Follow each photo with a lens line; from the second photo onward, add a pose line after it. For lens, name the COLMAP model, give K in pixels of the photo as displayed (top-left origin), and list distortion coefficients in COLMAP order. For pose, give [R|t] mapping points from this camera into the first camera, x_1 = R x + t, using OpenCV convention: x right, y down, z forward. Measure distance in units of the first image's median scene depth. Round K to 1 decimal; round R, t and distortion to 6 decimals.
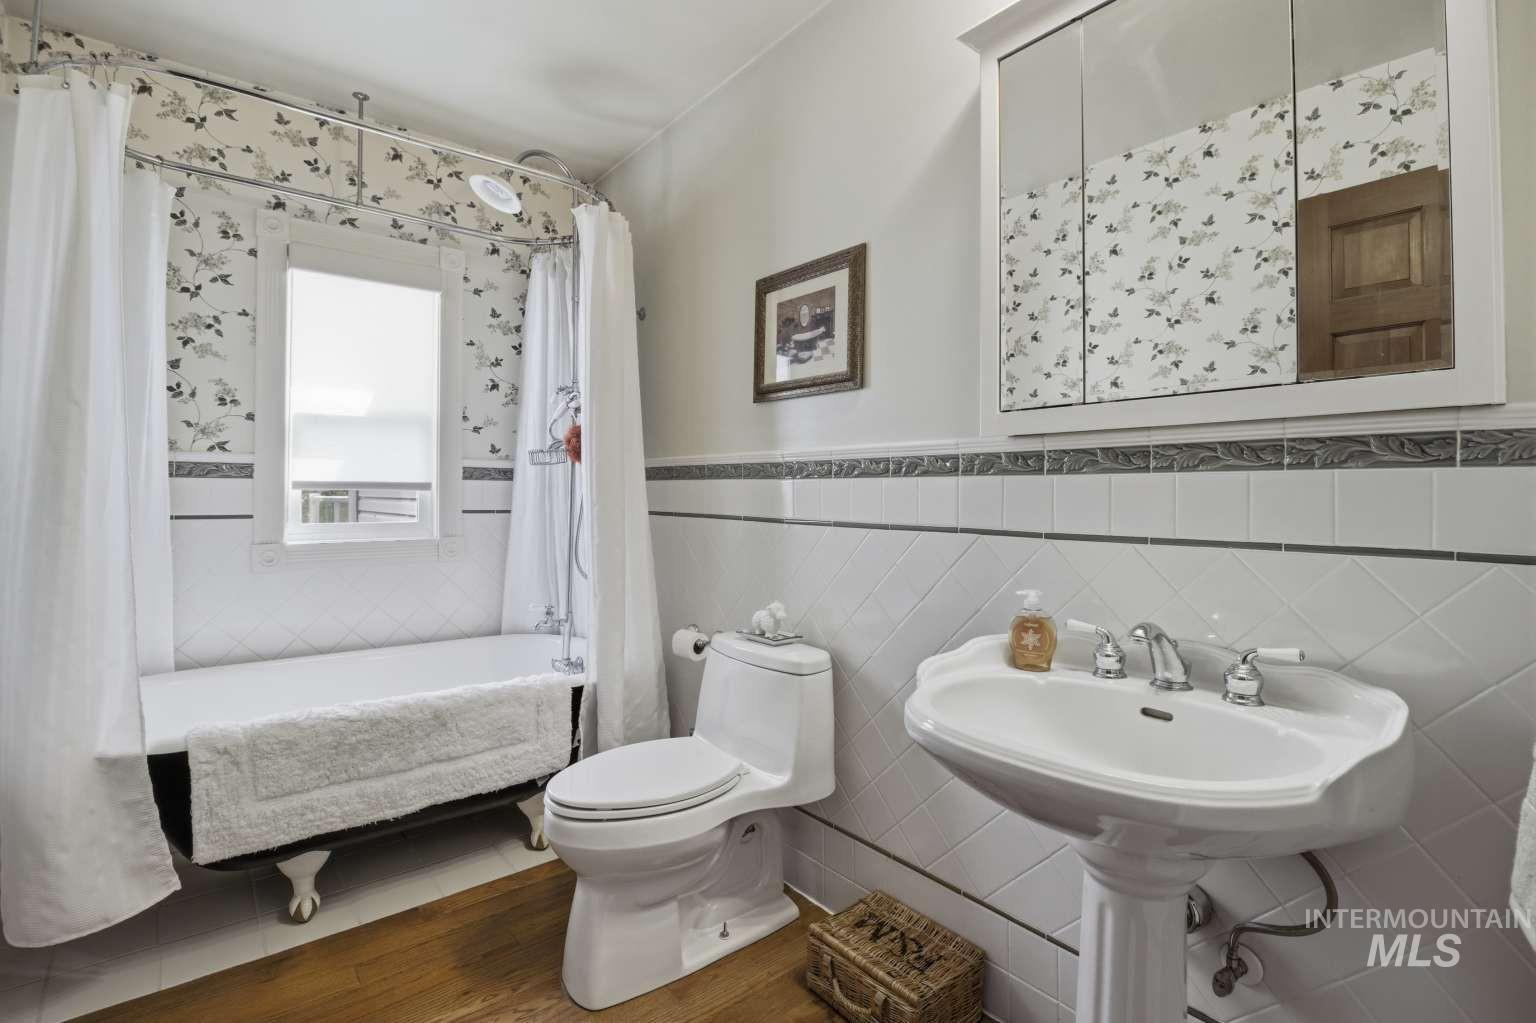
lens RADIAL K [[682.3, 0, 770.4], [0, 682.3, 490.1], [0, 0, 1]] dist [-0.040775, -0.000989]
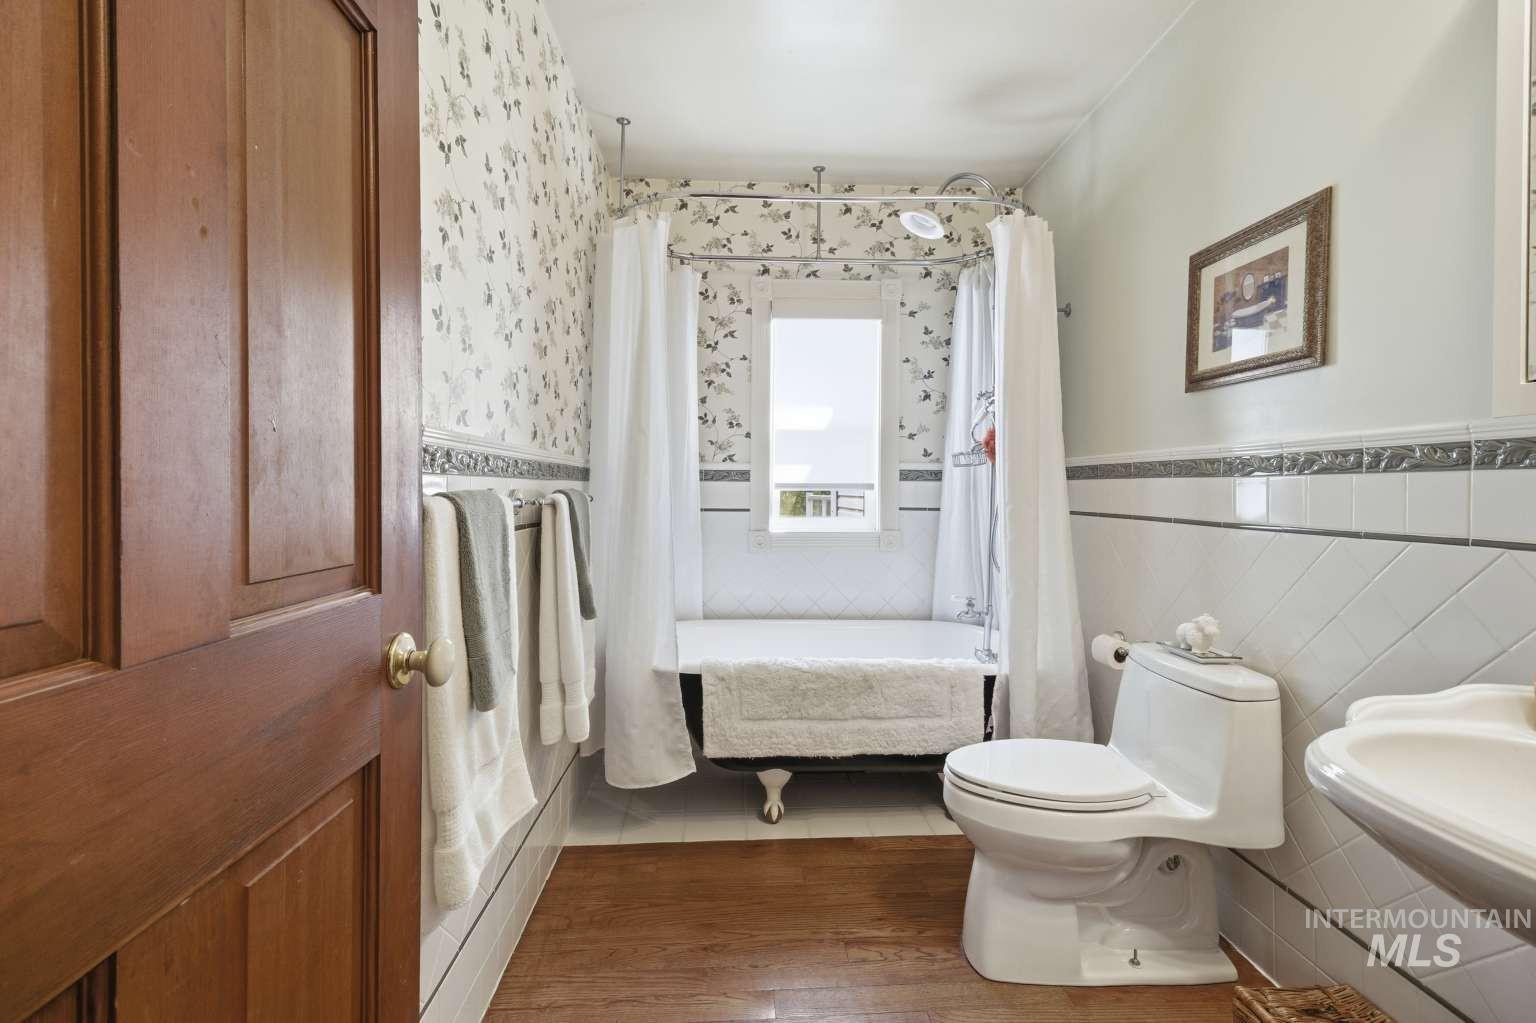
lens RADIAL K [[682.3, 0, 770.4], [0, 682.3, 490.1], [0, 0, 1]] dist [-0.040775, -0.000989]
pose [[0.779070, -0.001379, -0.626935, 0.110527], [0.002237, 0.999997, 0.000580, -0.000992], [0.626933, -0.001854, 0.779071, -0.039005]]
